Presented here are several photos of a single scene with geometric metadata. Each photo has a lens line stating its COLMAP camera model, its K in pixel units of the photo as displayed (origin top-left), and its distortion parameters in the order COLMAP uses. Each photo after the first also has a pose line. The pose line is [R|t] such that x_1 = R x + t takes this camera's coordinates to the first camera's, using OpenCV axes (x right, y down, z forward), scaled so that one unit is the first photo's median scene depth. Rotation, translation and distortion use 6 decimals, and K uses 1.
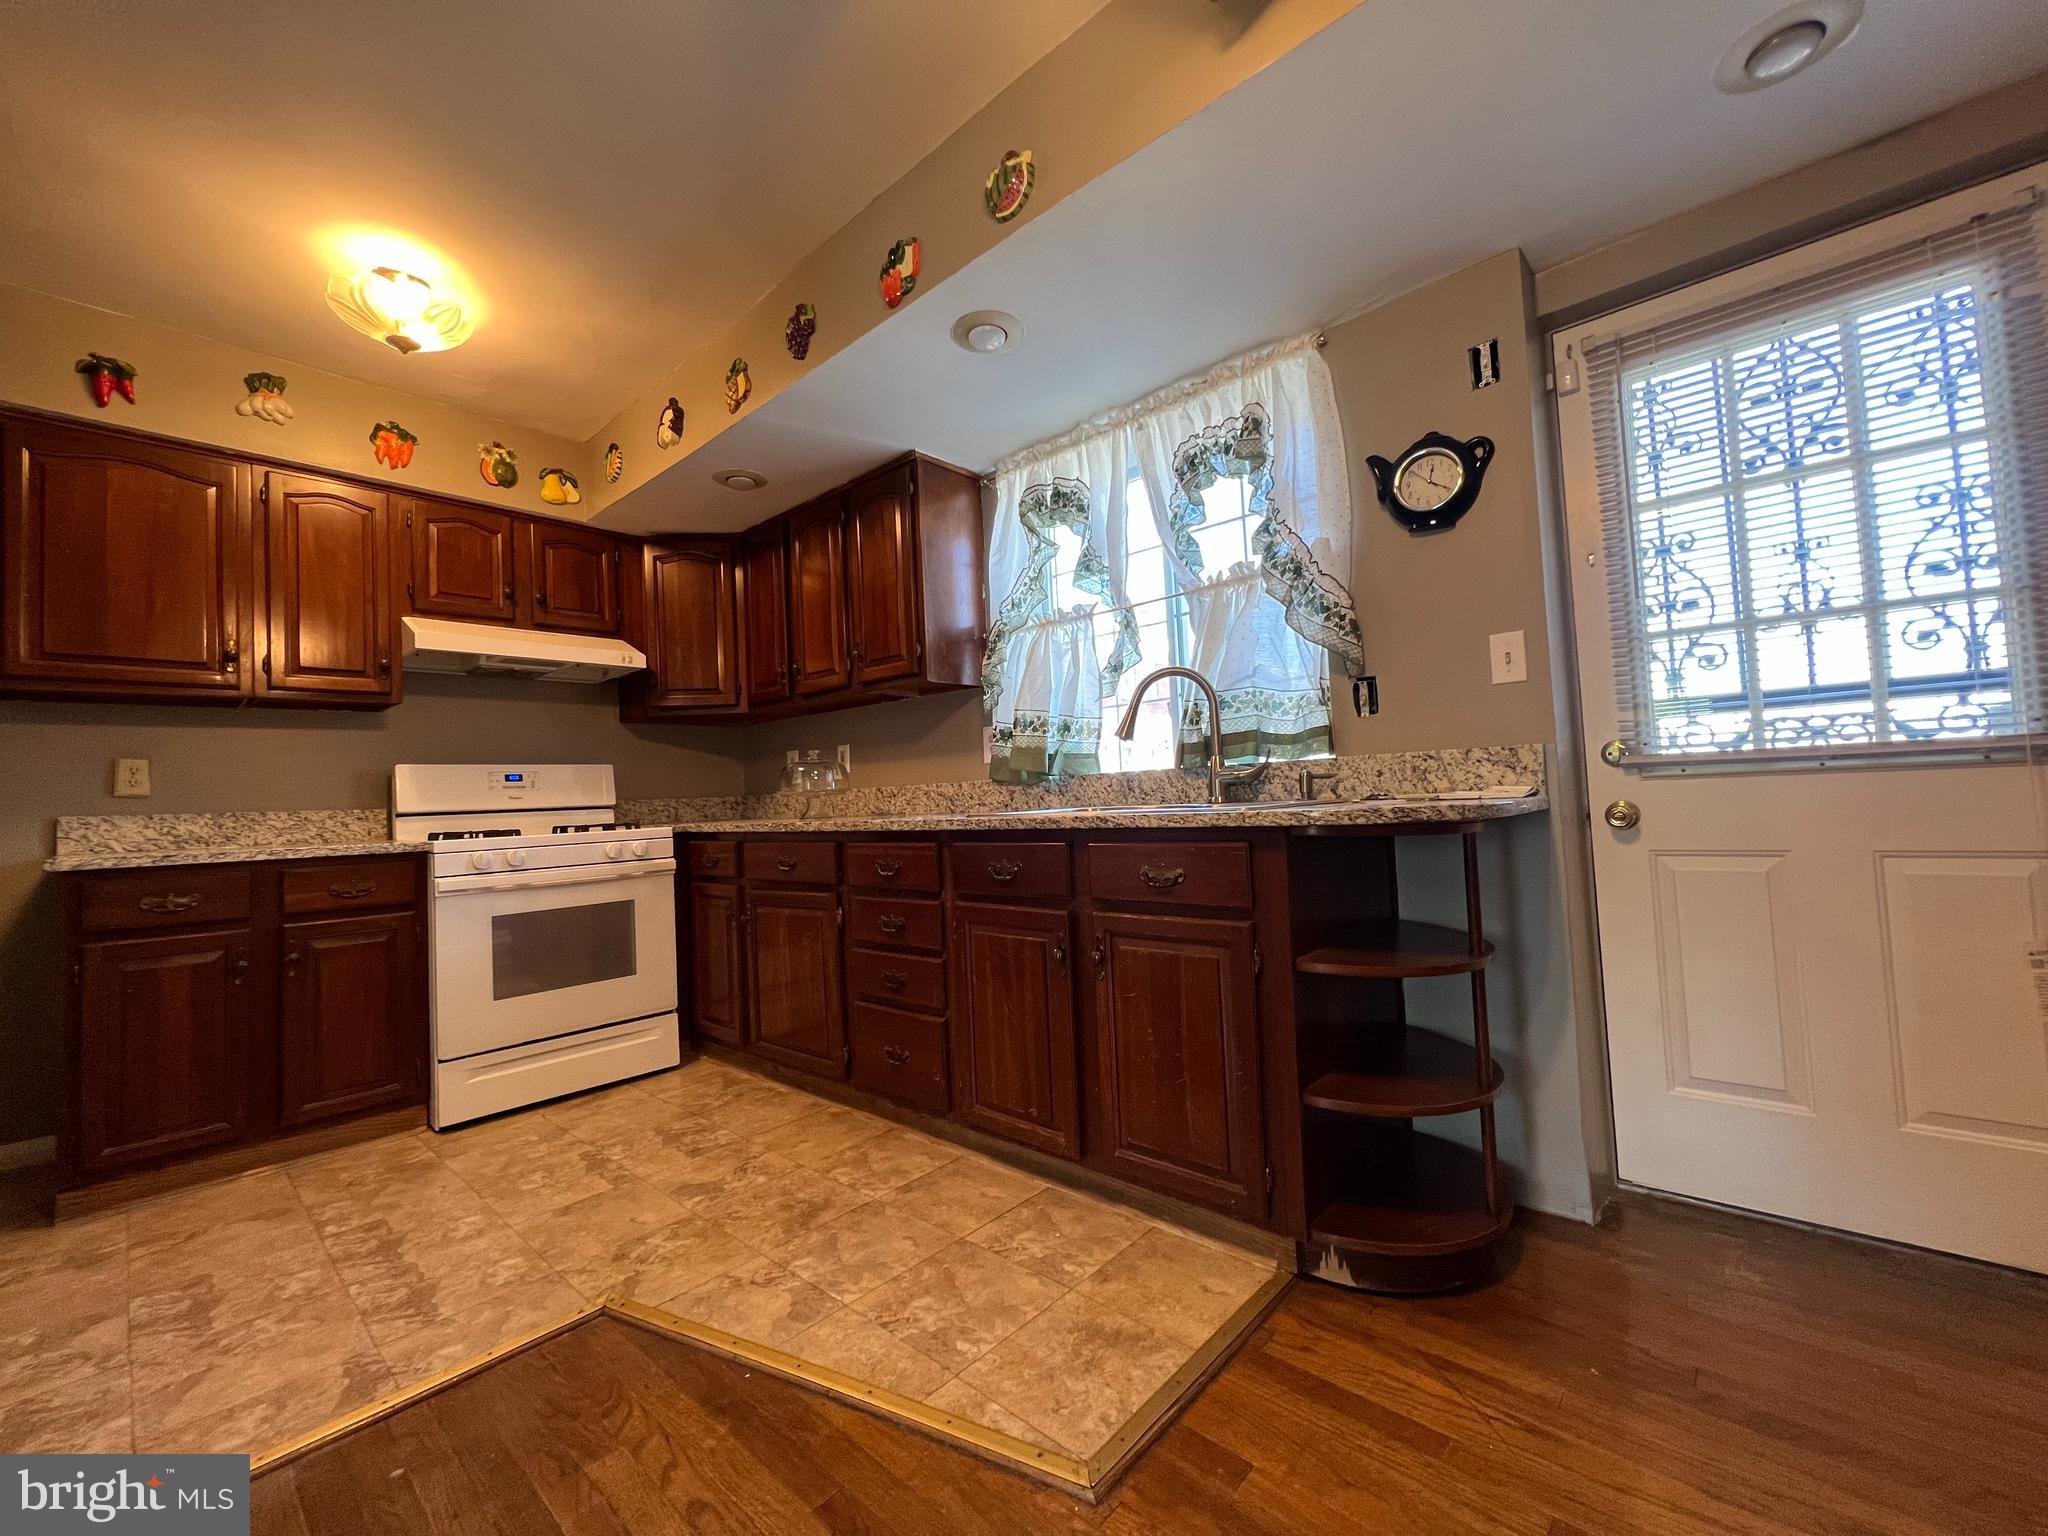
lens RADIAL K [[818.5, 0, 1017.3], [0, 818.5, 761.8], [0, 0, 1]] dist [-0.001160, 0.000526]
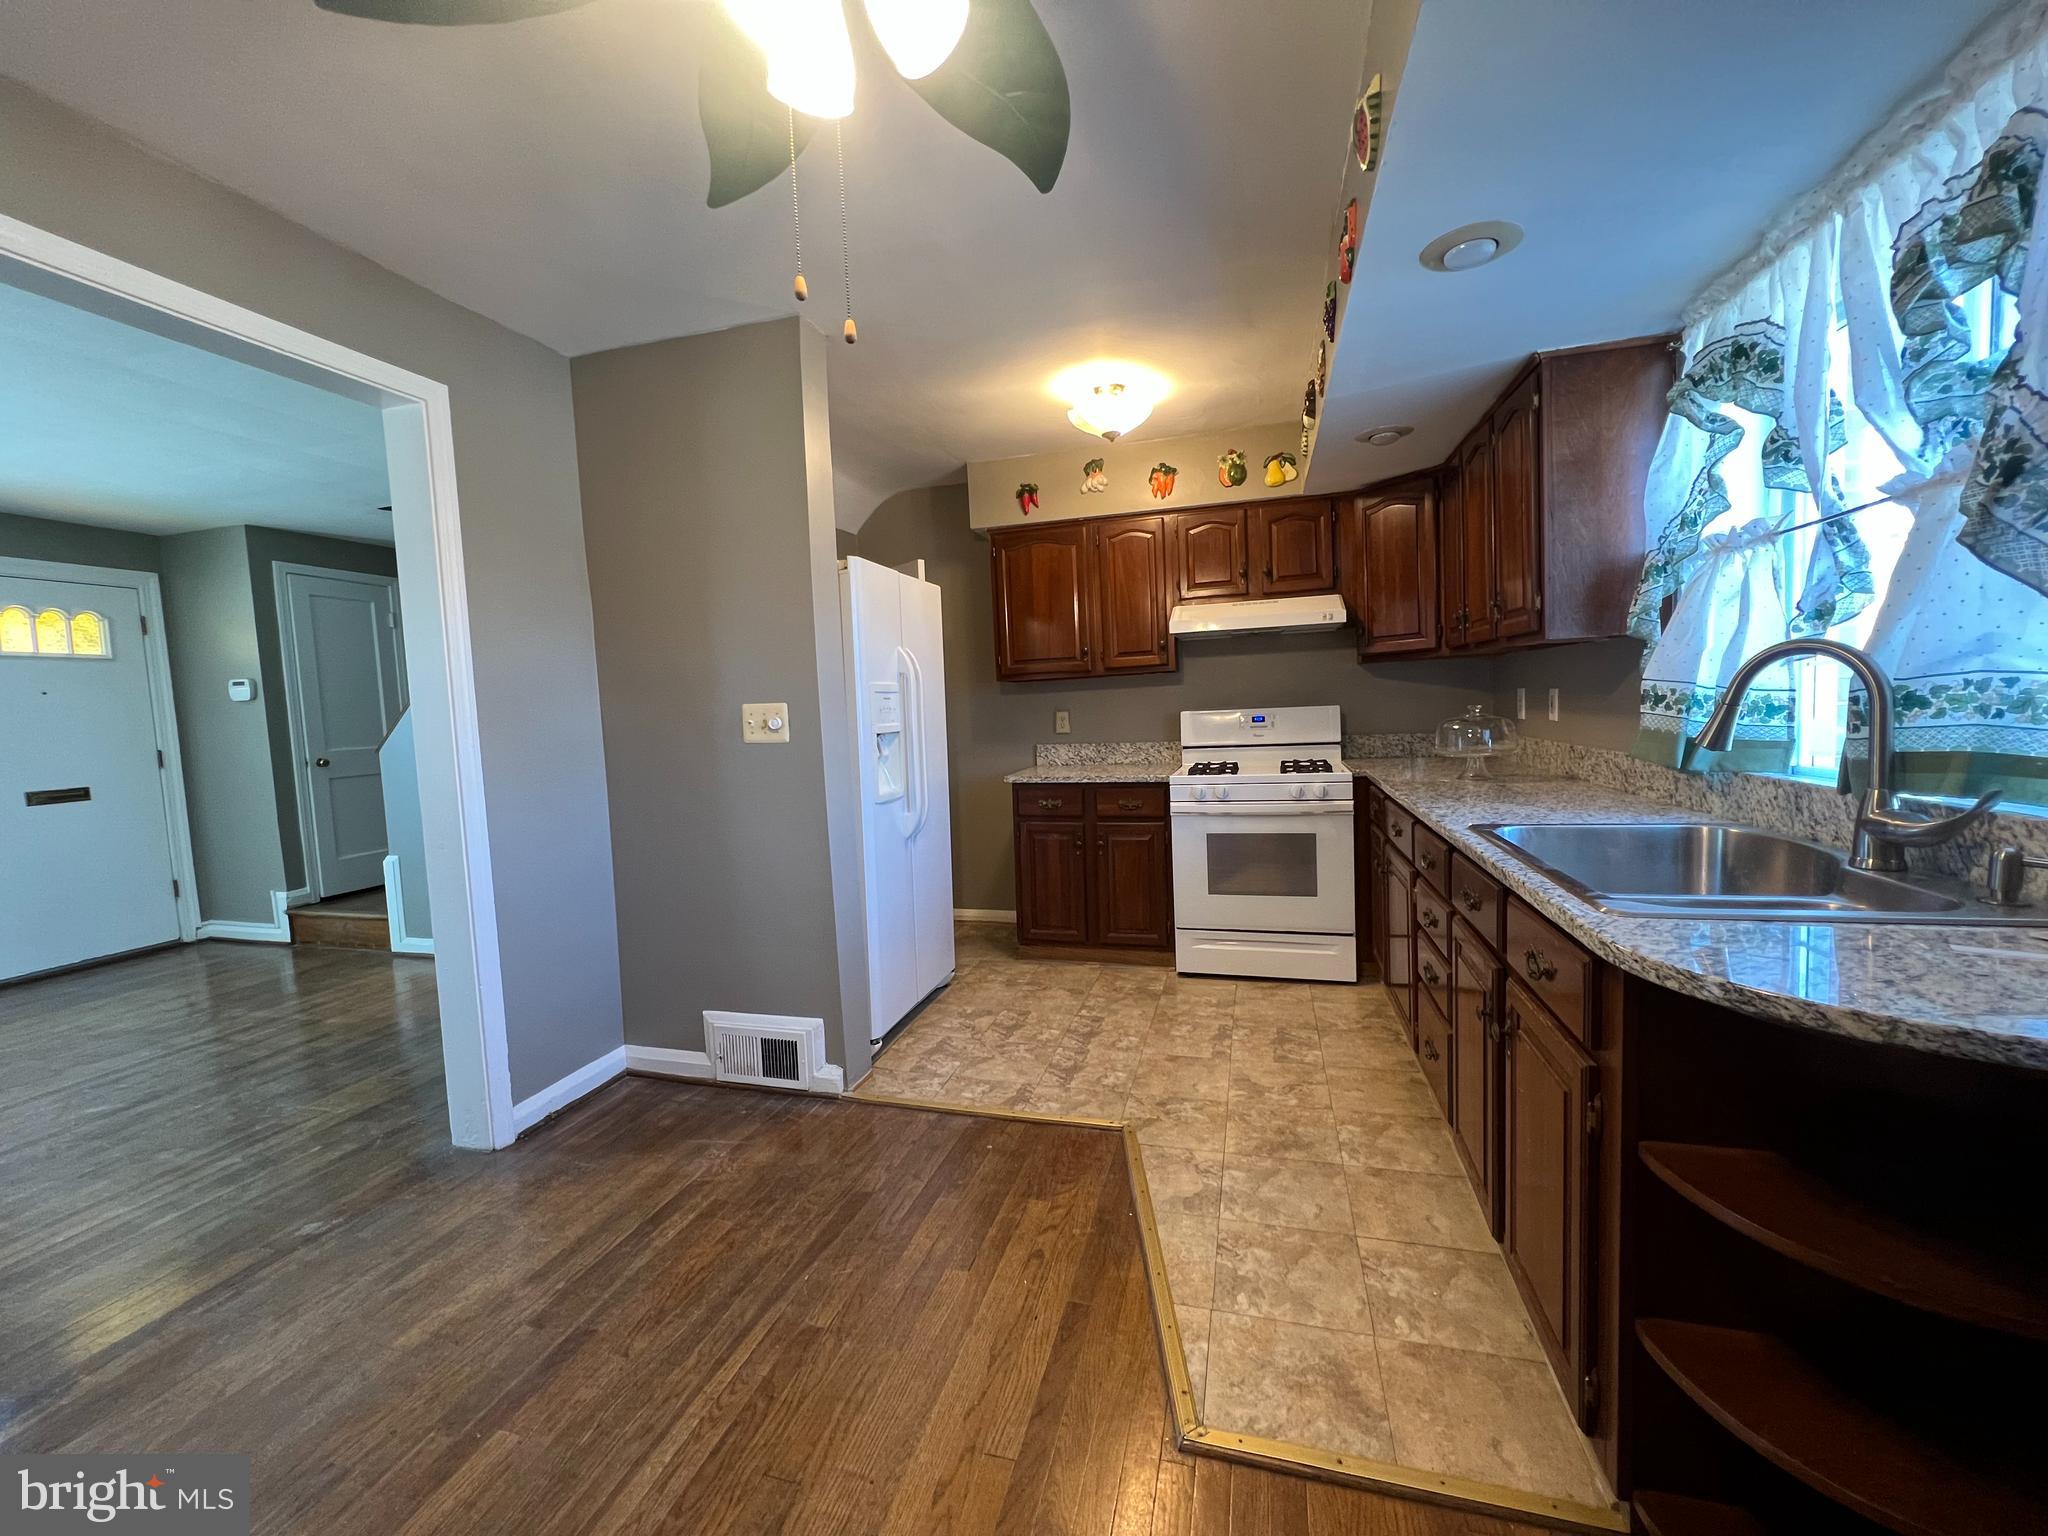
lens RADIAL K [[818.5, 0, 1024.8], [0, 818.5, 759.8], [0, 0, 1]] dist [-0.001160, 0.000526]
pose [[0.448055, 0.083694, -0.890080, 0.490707], [0.065141, 0.989906, 0.125872, -0.142945], [0.891630, -0.114378, 0.438080, 0.182009]]
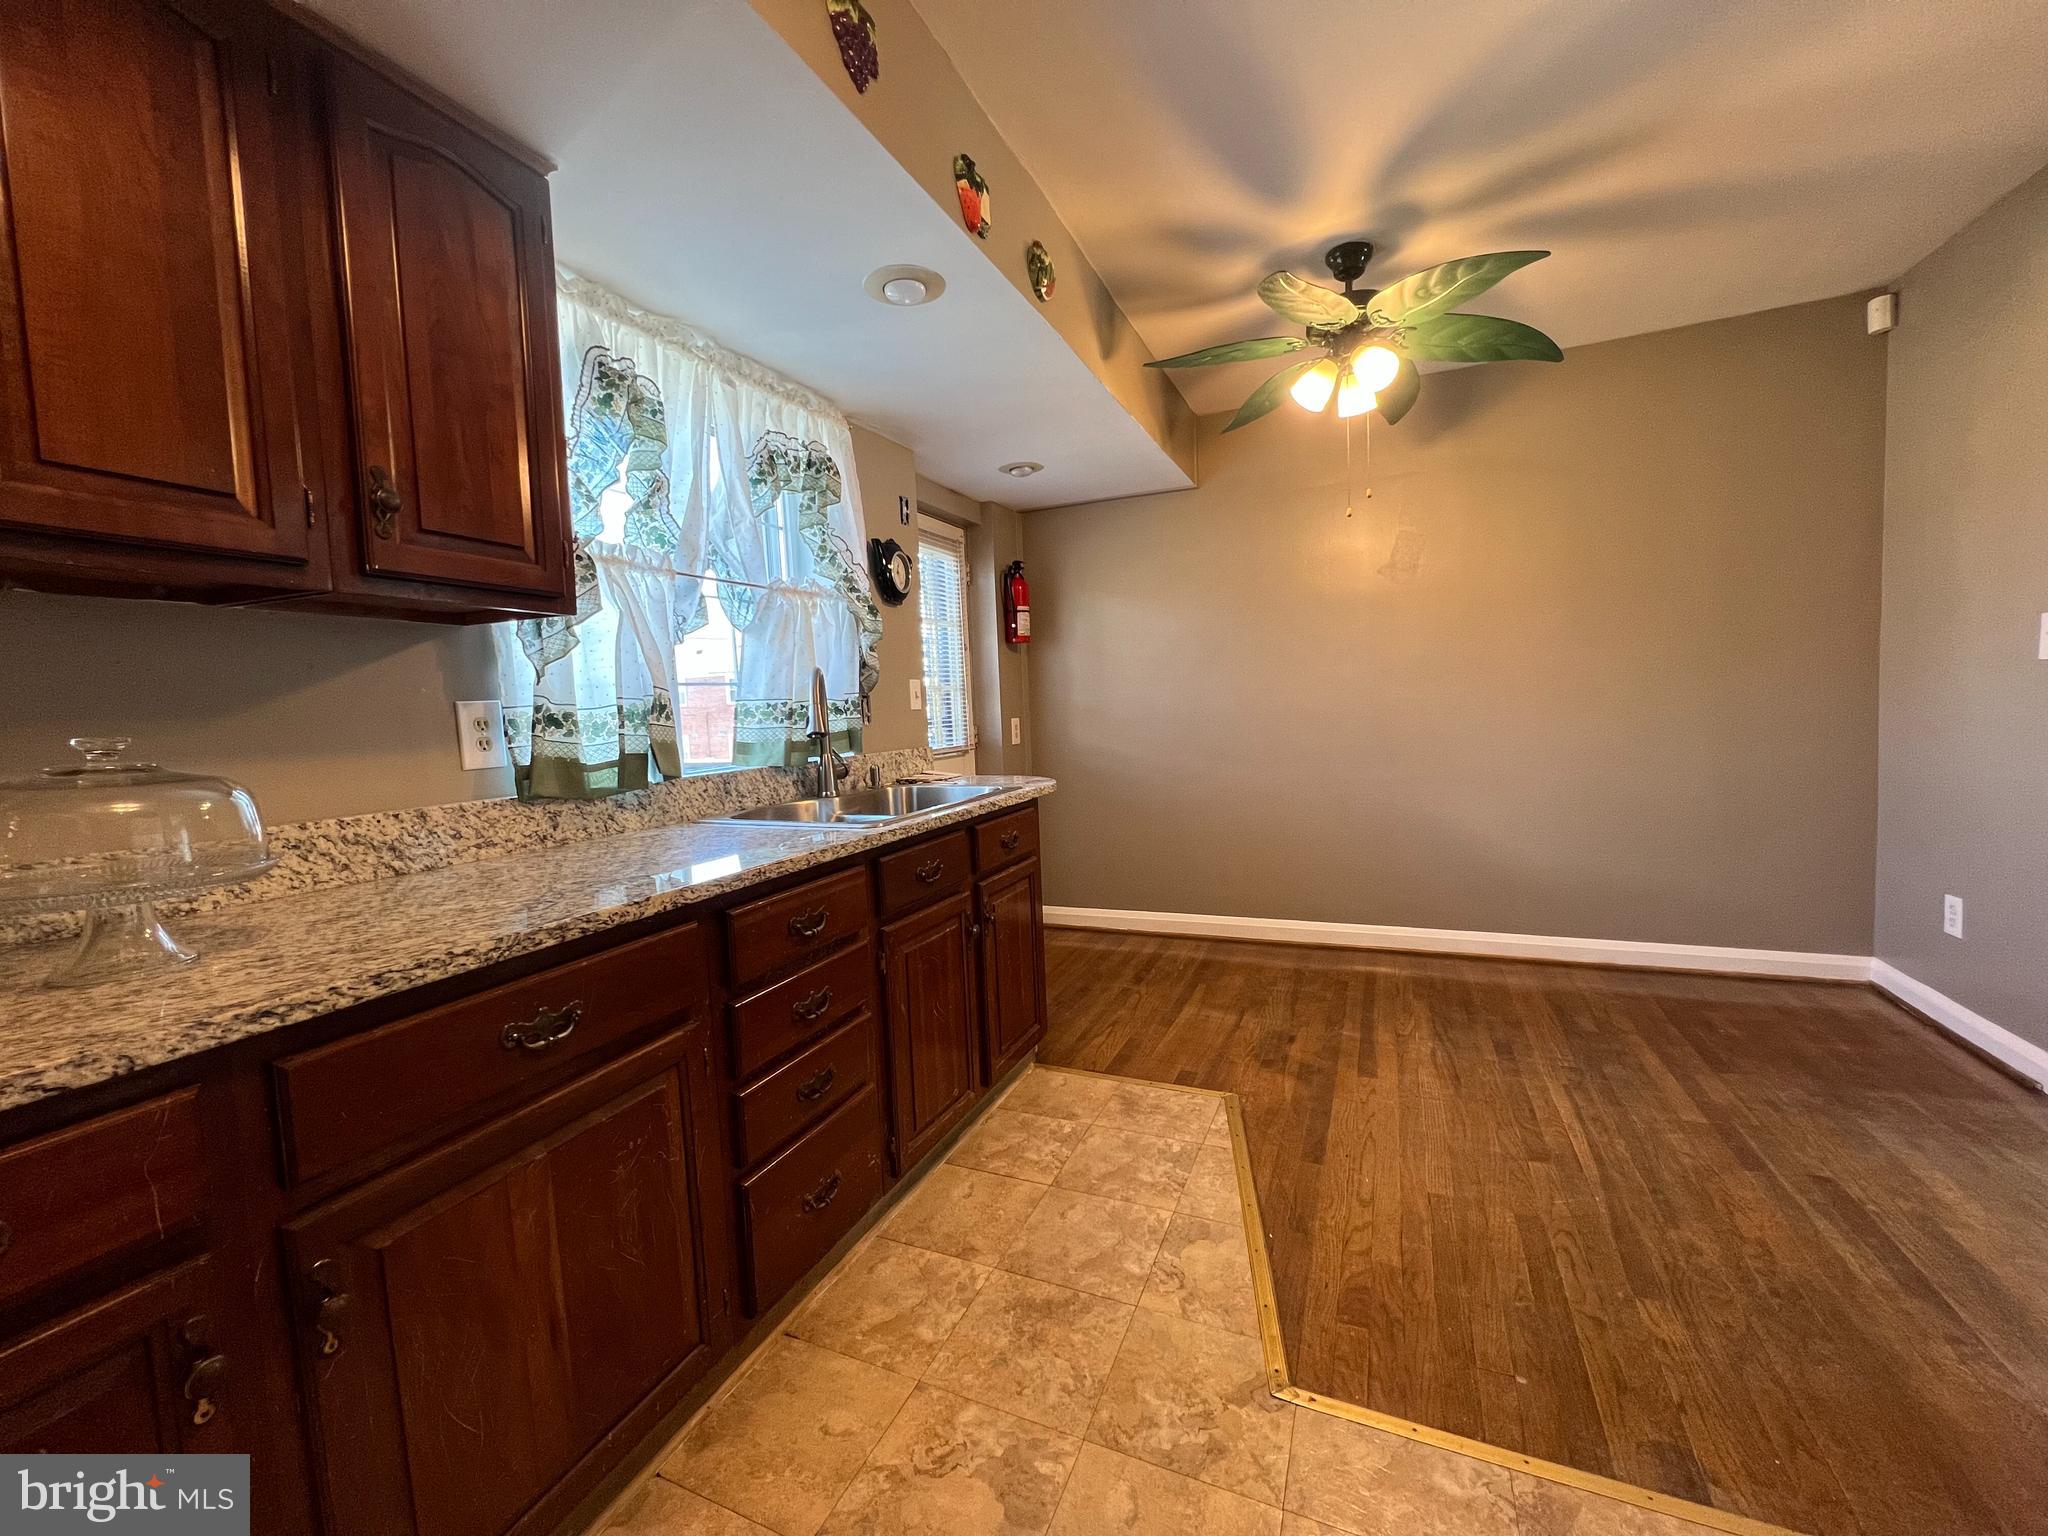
lens RADIAL K [[818.5, 0, 1022.7], [0, 818.5, 760.4], [0, 0, 1]] dist [-0.001160, 0.000526]
pose [[-0.312380, -0.006678, 0.949934, -0.871711], [0.011914, 0.999869, 0.010946, -0.007220], [-0.949883, 0.014737, -0.312259, 1.079650]]
